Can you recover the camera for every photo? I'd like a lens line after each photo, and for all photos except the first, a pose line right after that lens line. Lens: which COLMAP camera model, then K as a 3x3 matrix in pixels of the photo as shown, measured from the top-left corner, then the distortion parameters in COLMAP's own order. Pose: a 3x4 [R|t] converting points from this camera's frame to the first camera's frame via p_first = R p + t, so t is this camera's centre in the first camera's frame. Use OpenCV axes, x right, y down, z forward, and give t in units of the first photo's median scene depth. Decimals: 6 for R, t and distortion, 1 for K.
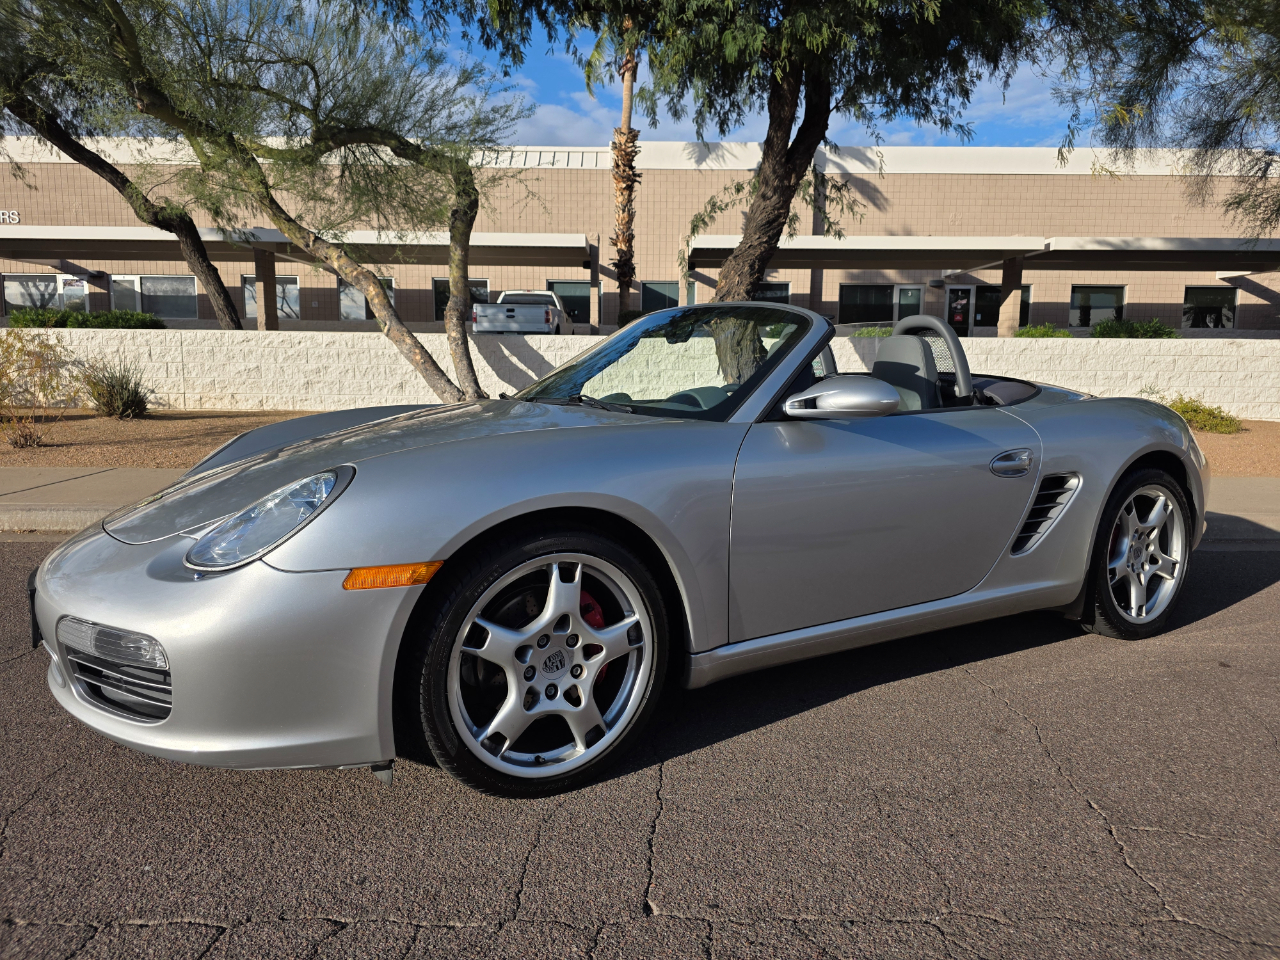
lens RADIAL K [[859.5, 0, 640.7], [0, 859.5, 470.9], [0, 0, 1]] dist [0.052424, -0.046556]
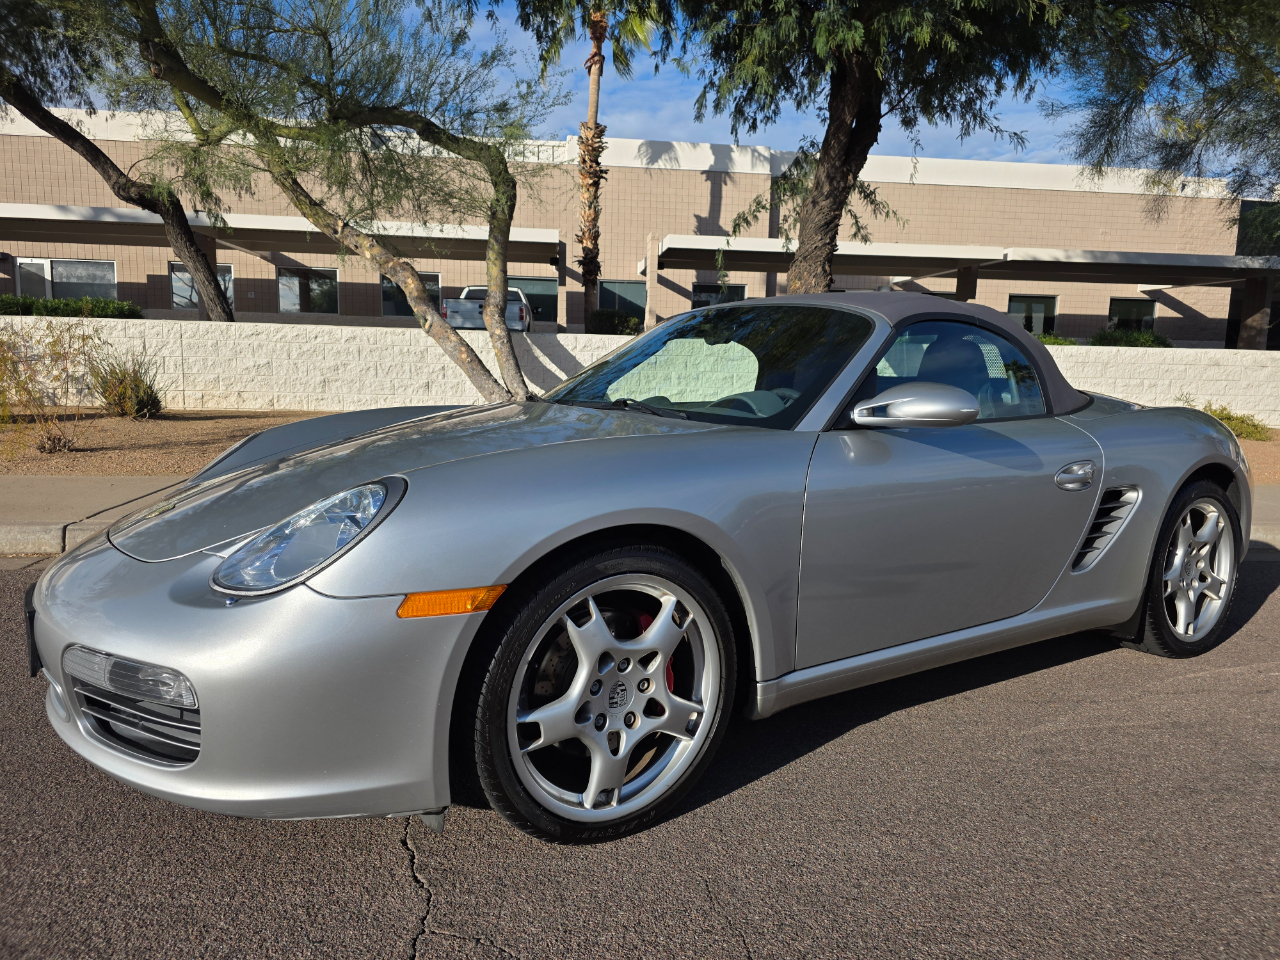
lens RADIAL K [[859.5, 0, 641.5], [0, 859.5, 472.7], [0, 0, 1]] dist [0.052424, -0.046556]
pose [[0.993529, 0.000384, 0.113579, -0.152565], [-0.000665, 0.999997, 0.002432, -0.006091], [-0.113578, -0.002491, 0.993526, 0.042139]]
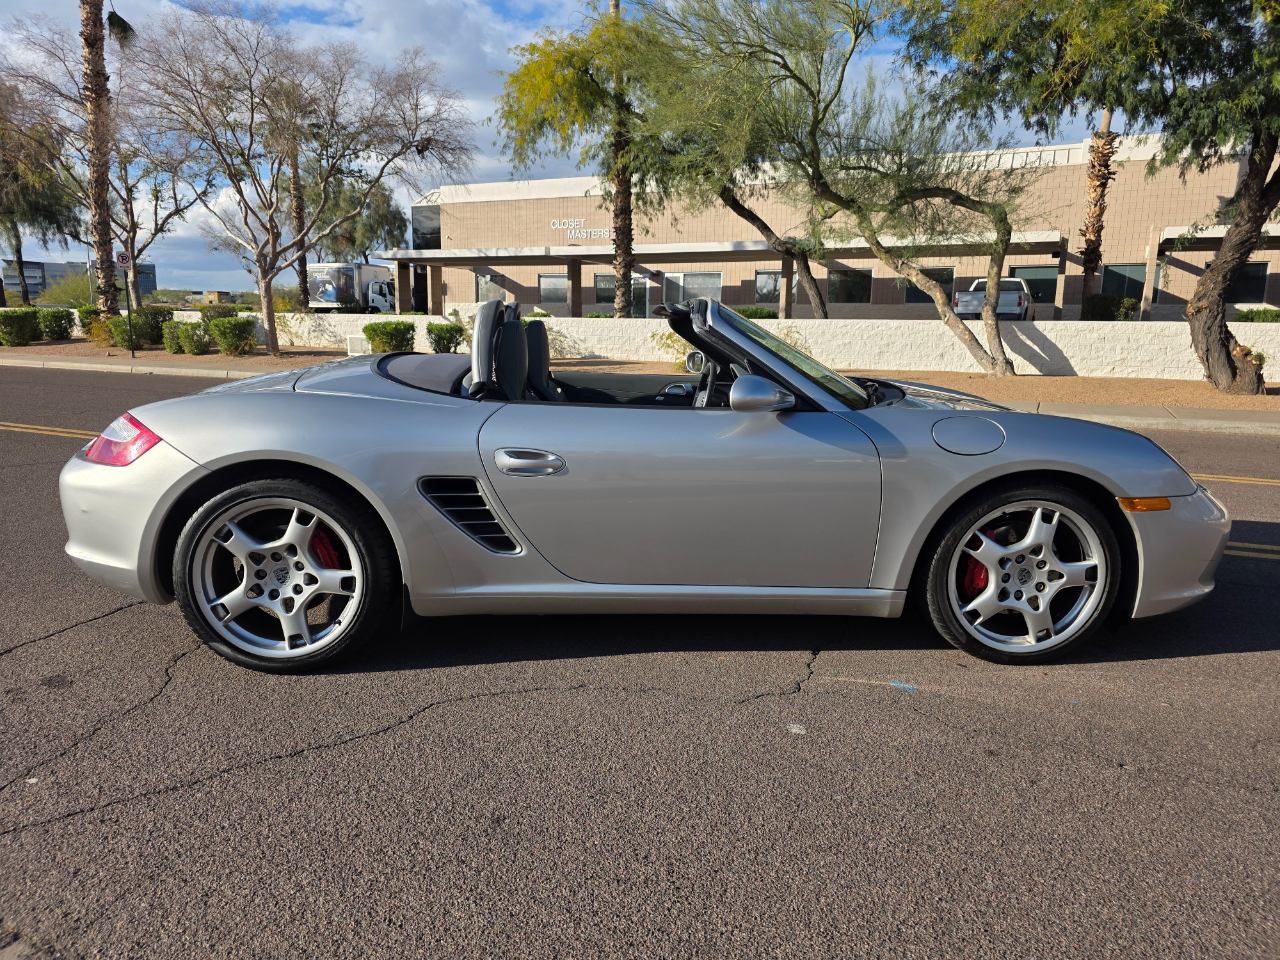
lens RADIAL K [[859.5, 0, 635.0], [0, 859.5, 470.7], [0, 0, 1]] dist [0.052424, -0.046556]
pose [[0.897767, 0.076946, -0.433697, -0.083879], [-0.063843, 0.996957, 0.044722, 0.073340], [0.435819, -0.012461, 0.899948, -0.633122]]
